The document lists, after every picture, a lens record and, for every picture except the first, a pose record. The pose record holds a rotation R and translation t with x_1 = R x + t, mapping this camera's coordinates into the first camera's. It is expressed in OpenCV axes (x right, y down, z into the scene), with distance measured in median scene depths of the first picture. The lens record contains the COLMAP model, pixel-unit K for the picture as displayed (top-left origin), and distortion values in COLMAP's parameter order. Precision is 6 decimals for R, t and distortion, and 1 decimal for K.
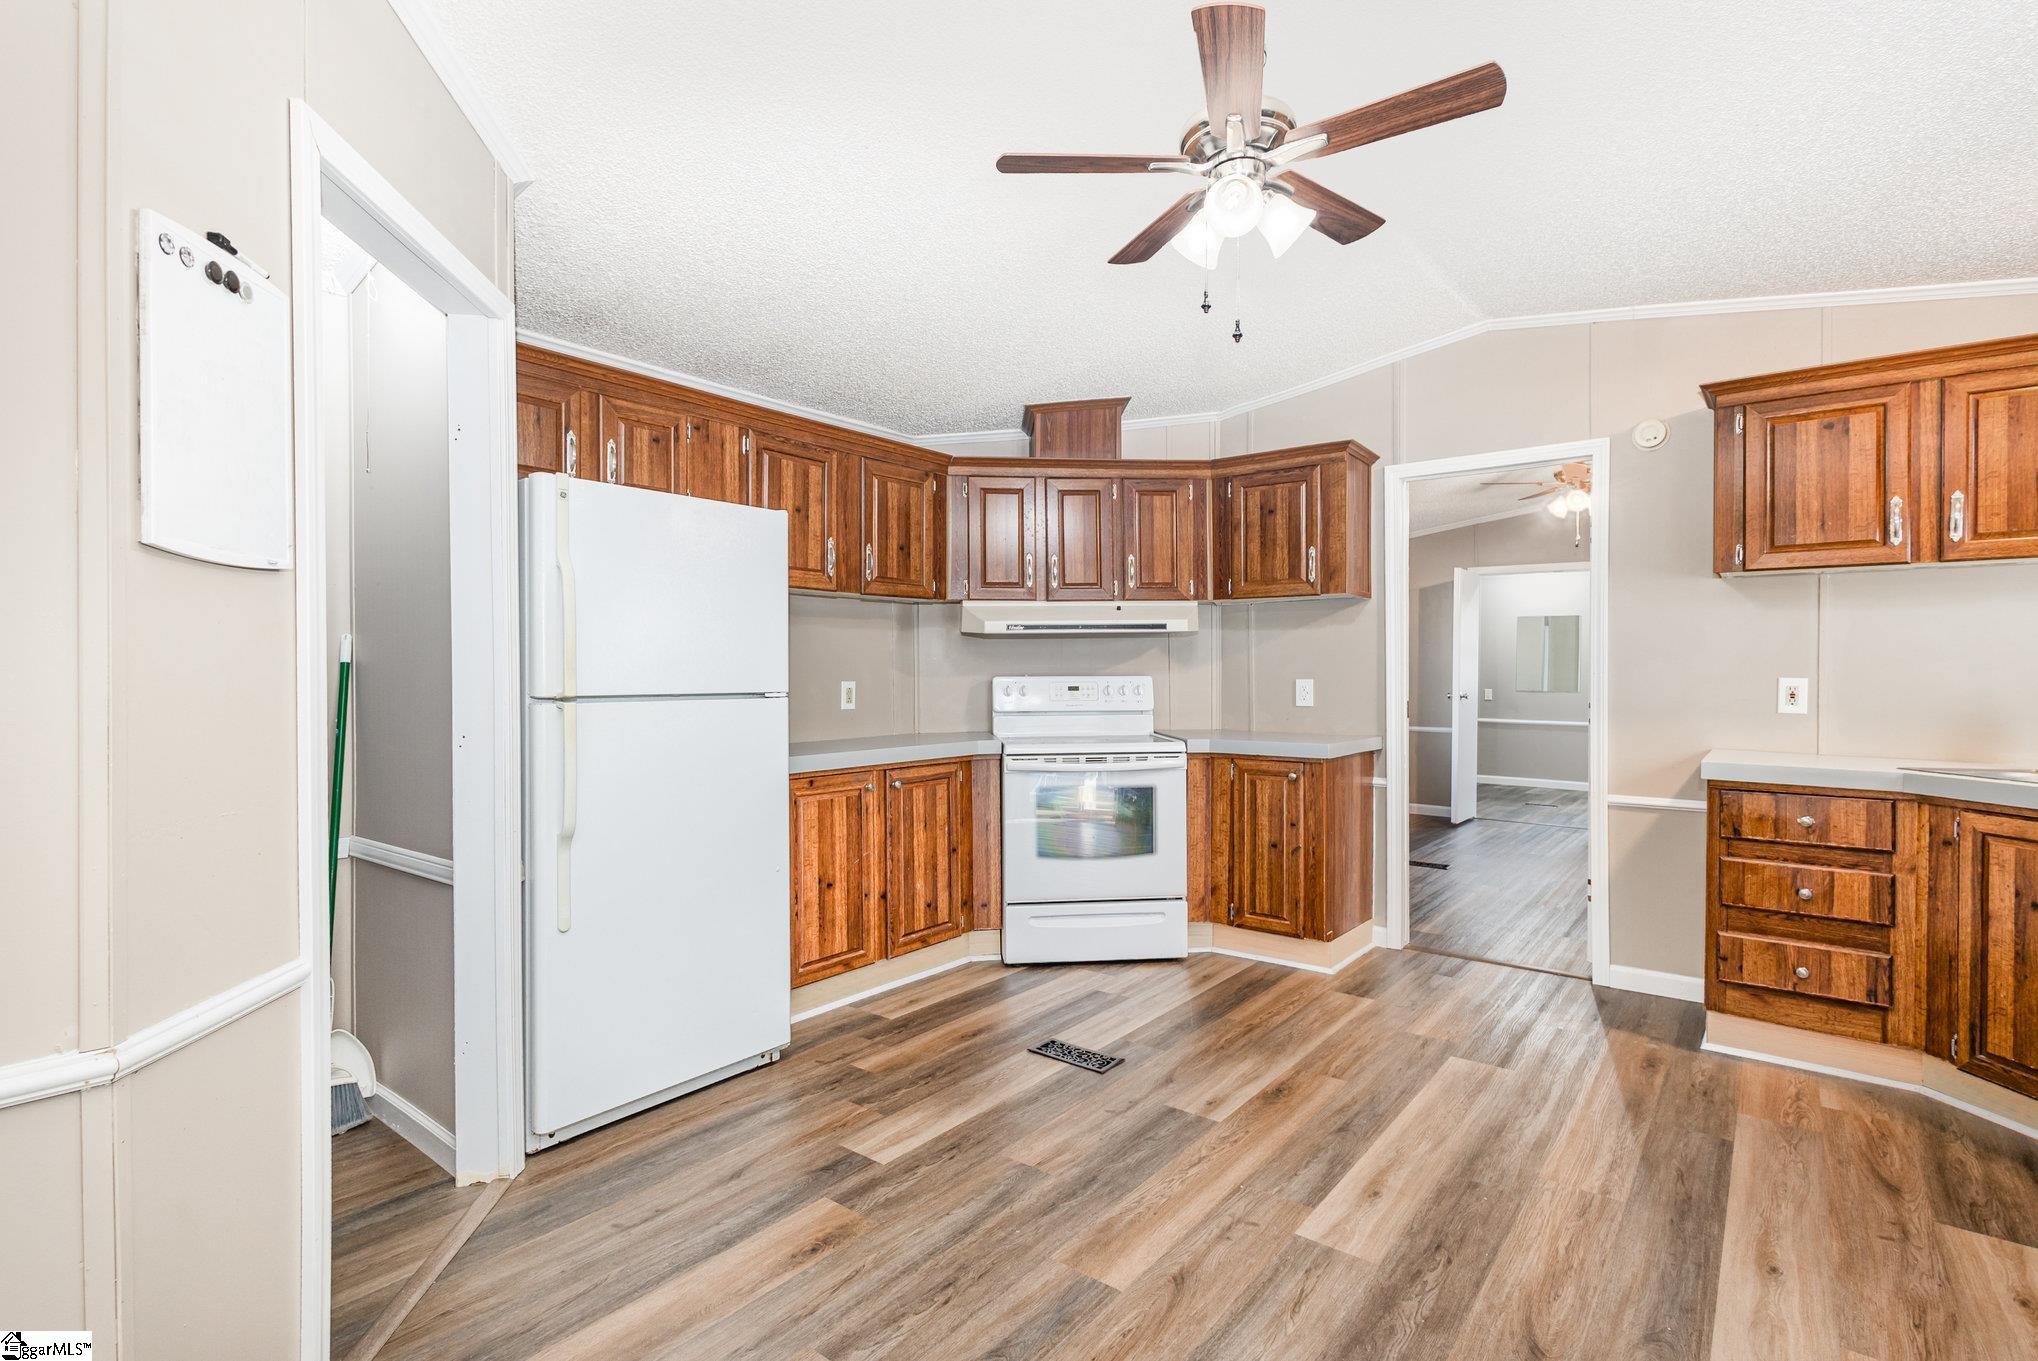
lens RADIAL K [[967.2, 0, 1024.6], [0, 967.2, 658.5], [0, 0, 1]] dist [0.007701, -0.001436]
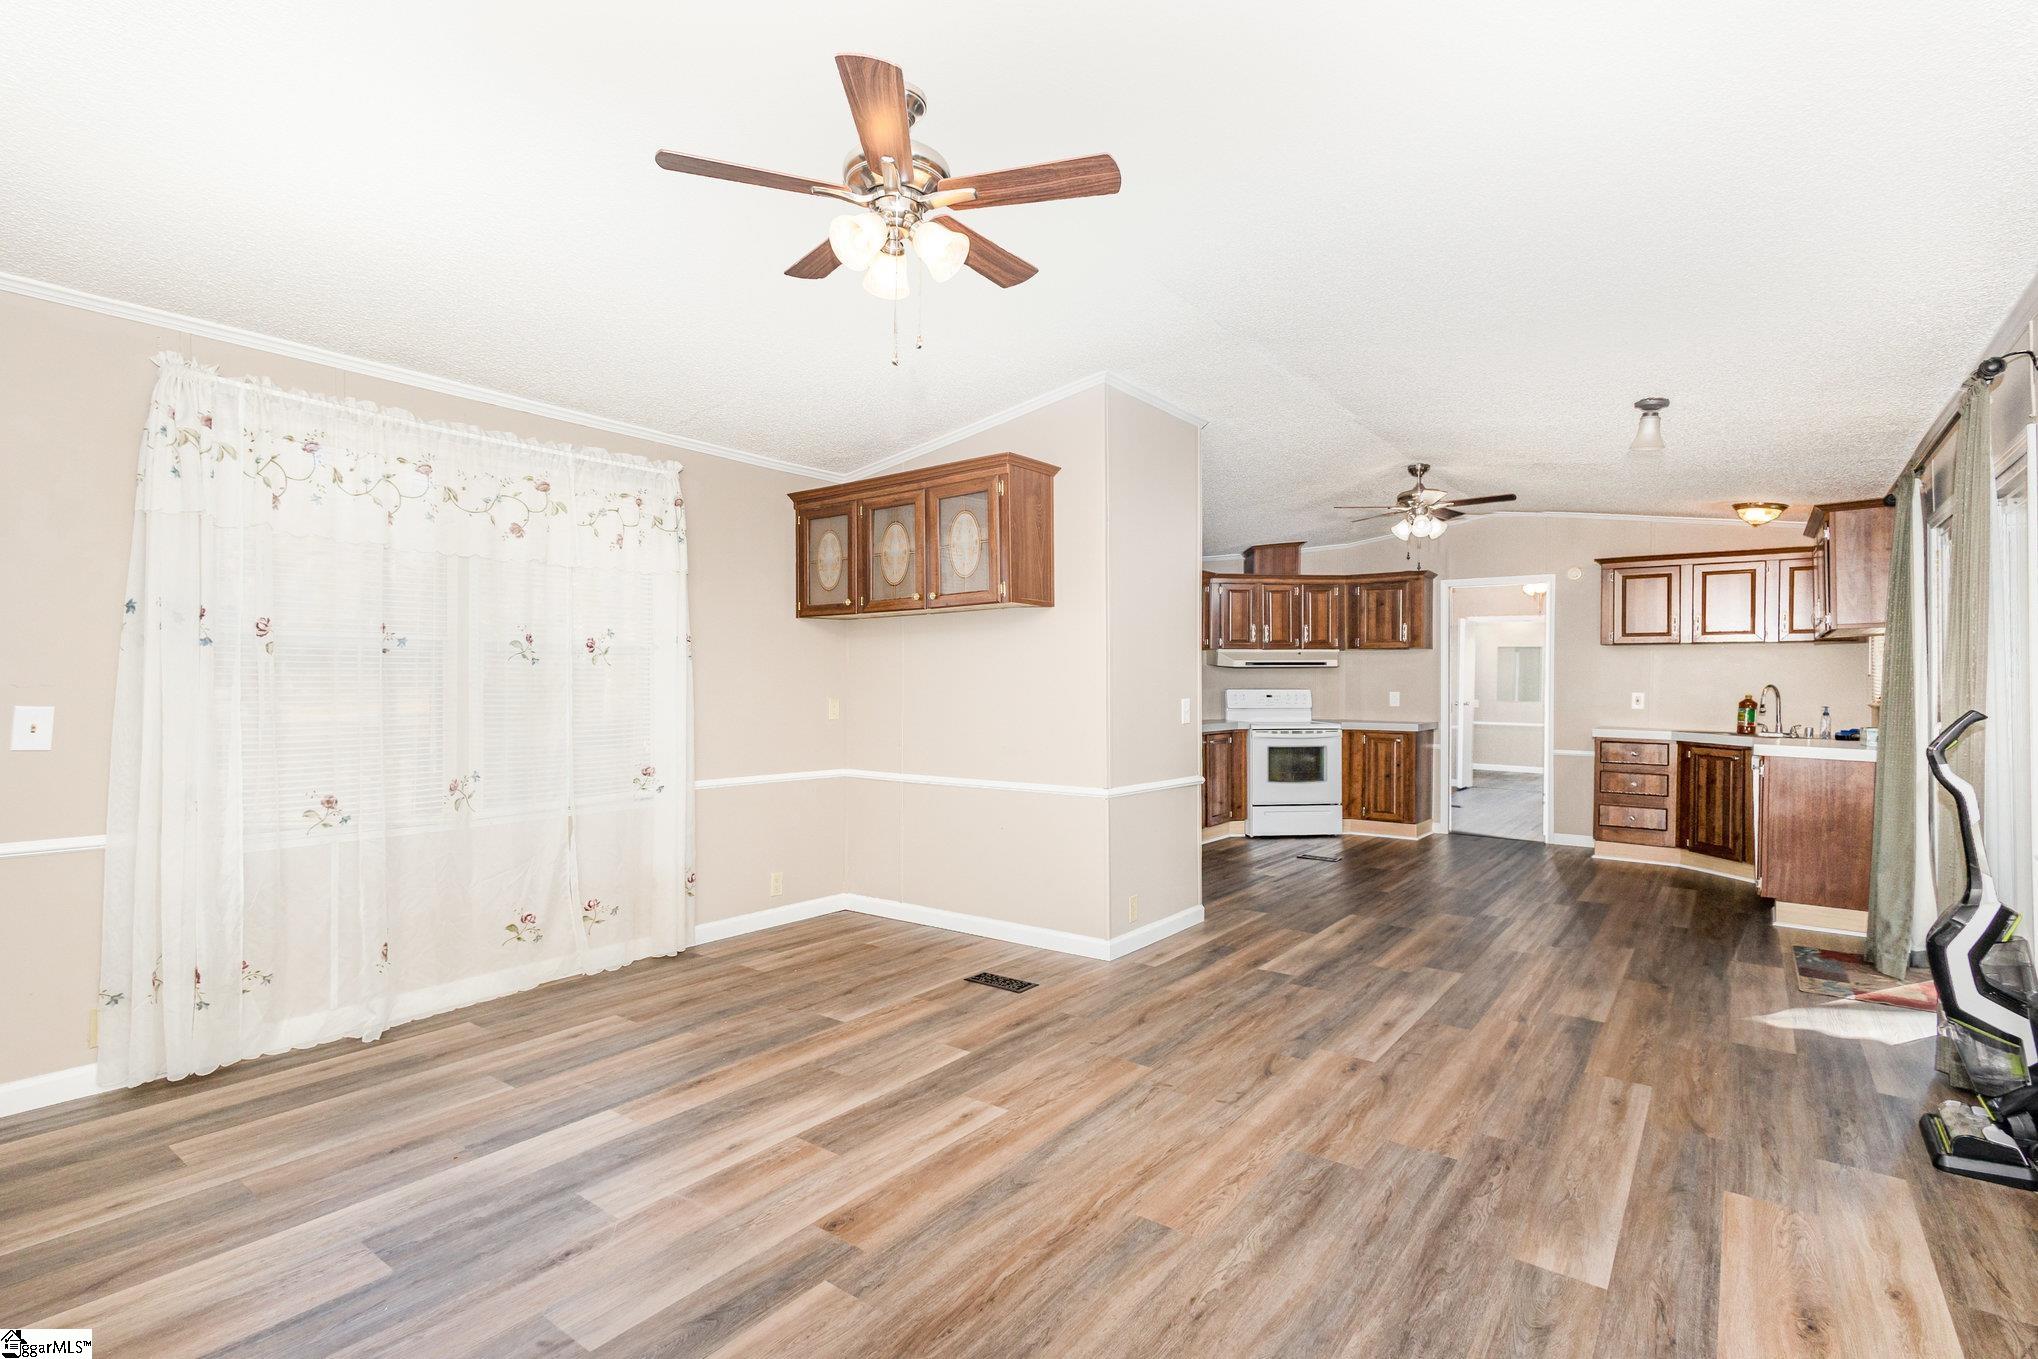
lens RADIAL K [[967.2, 0, 1028.6], [0, 967.2, 669.3], [0, 0, 1]] dist [0.007701, -0.001436]
pose [[0.999480, 0.006756, 0.031531, -0.701810], [-0.006711, 0.999976, -0.001529, -0.021583], [-0.031540, 0.001317, 0.999502, -1.244937]]
